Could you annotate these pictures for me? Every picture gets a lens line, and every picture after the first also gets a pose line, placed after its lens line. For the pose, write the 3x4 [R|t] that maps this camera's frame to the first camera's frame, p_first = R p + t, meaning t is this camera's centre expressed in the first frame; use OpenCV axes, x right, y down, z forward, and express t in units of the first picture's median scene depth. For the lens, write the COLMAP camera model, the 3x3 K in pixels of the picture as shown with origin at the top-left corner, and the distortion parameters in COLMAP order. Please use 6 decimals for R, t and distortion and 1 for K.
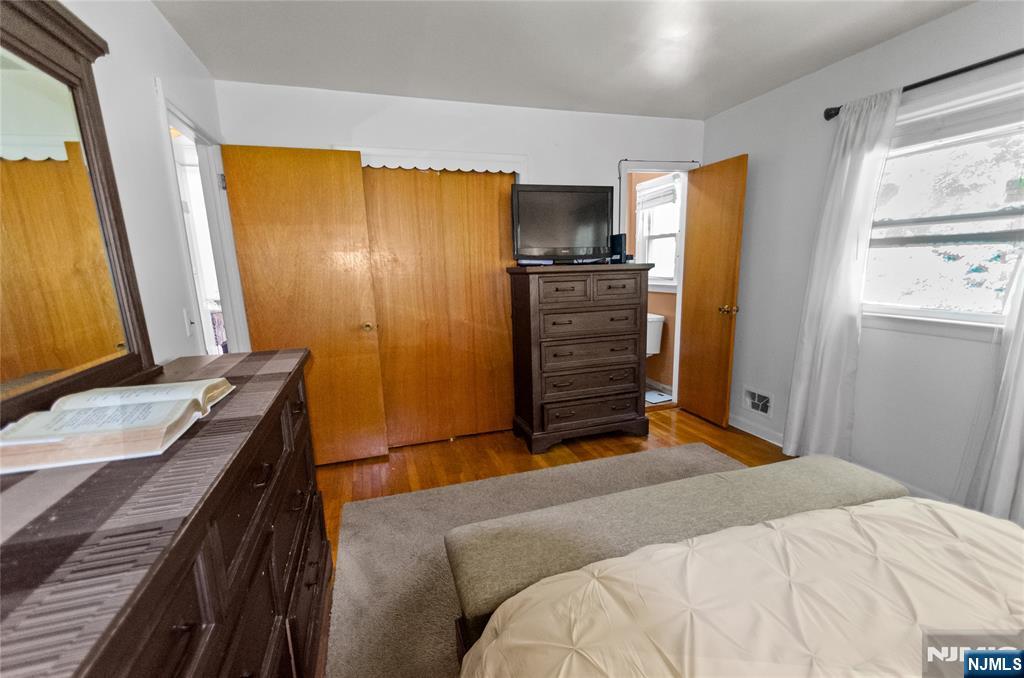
lens RADIAL K [[451.6, 0, 522.0], [0, 451.6, 350.9], [0, 0, 1]] dist [0.000678, -0.000236]
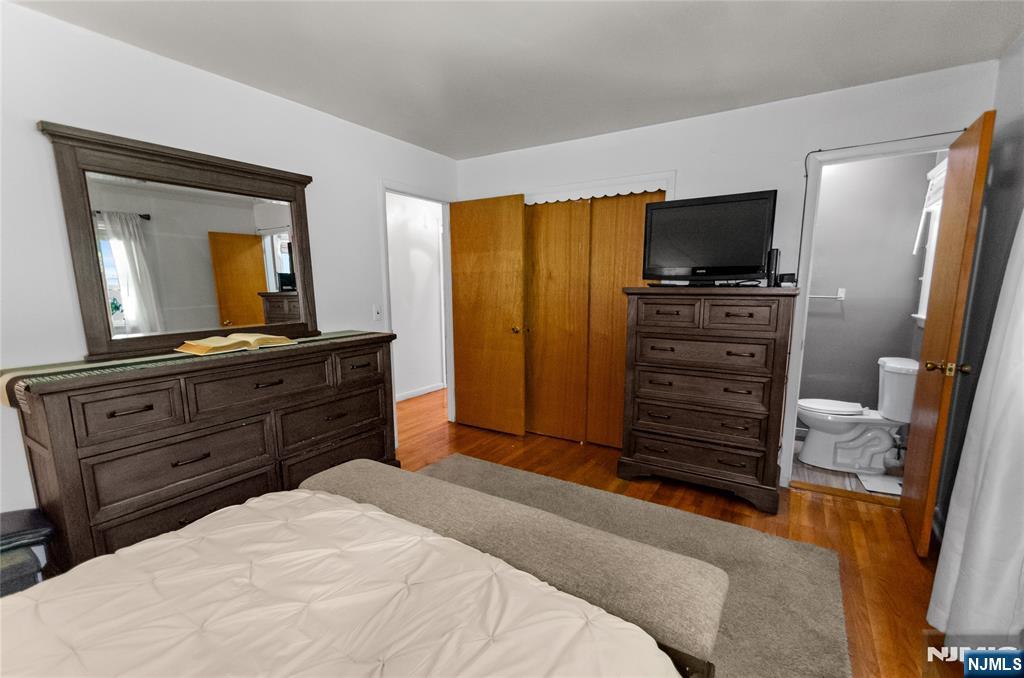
lens RADIAL K [[451.6, 0, 522.0], [0, 451.6, 350.9], [0, 0, 1]] dist [0.000678, -0.000236]
pose [[0.636138, 0.138567, -0.759030, 0.592634], [-0.160086, 0.986038, 0.045842, -0.052638], [0.754785, 0.092348, 0.649439, 0.181495]]
